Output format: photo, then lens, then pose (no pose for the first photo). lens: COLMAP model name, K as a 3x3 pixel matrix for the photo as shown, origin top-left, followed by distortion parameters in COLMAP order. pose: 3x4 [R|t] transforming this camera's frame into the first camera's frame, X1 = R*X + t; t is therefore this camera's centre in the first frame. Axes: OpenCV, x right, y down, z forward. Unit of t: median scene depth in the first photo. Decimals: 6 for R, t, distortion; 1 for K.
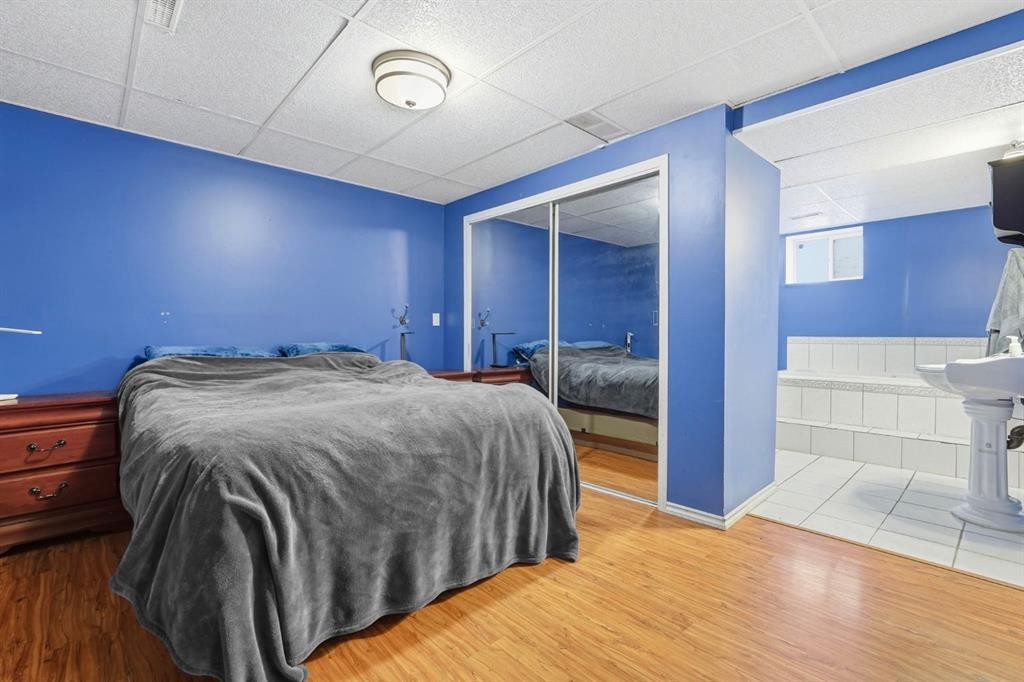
lens RADIAL K [[459.2, 0, 507.8], [0, 459.2, 347.4], [0, 0, 1]] dist [-0.016206, -0.000724]
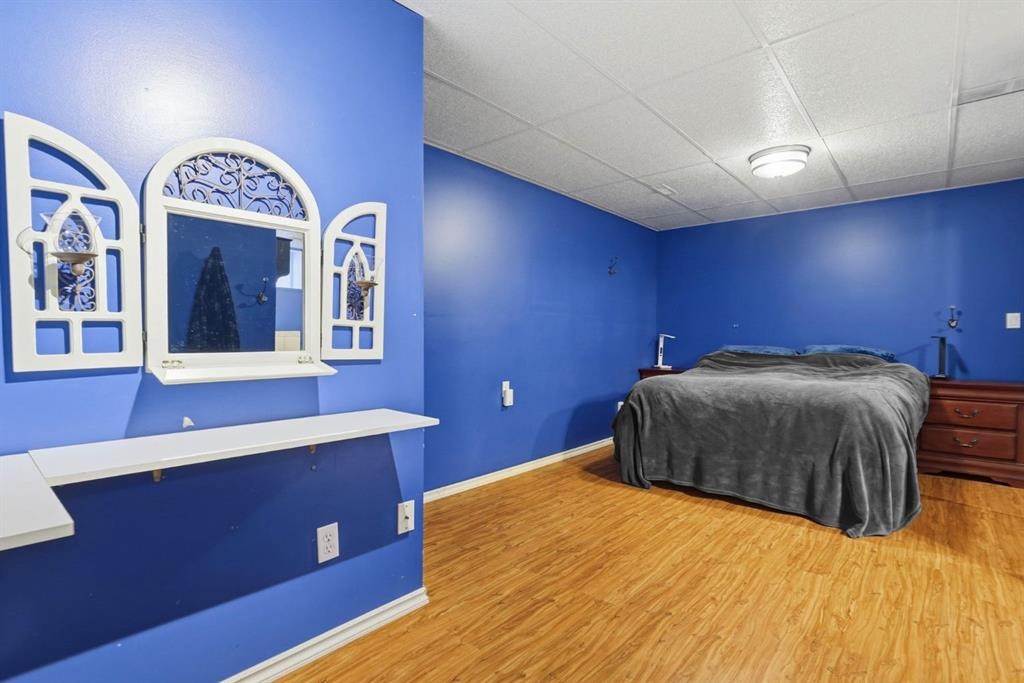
lens RADIAL K [[459.2, 0, 507.8], [0, 459.2, 347.9], [0, 0, 1]] dist [-0.016206, -0.000724]
pose [[0.102091, 0.020055, -0.994573, 1.338930], [-0.026426, 0.999499, 0.017442, -0.003678], [0.994424, 0.024502, 0.102570, 0.019605]]
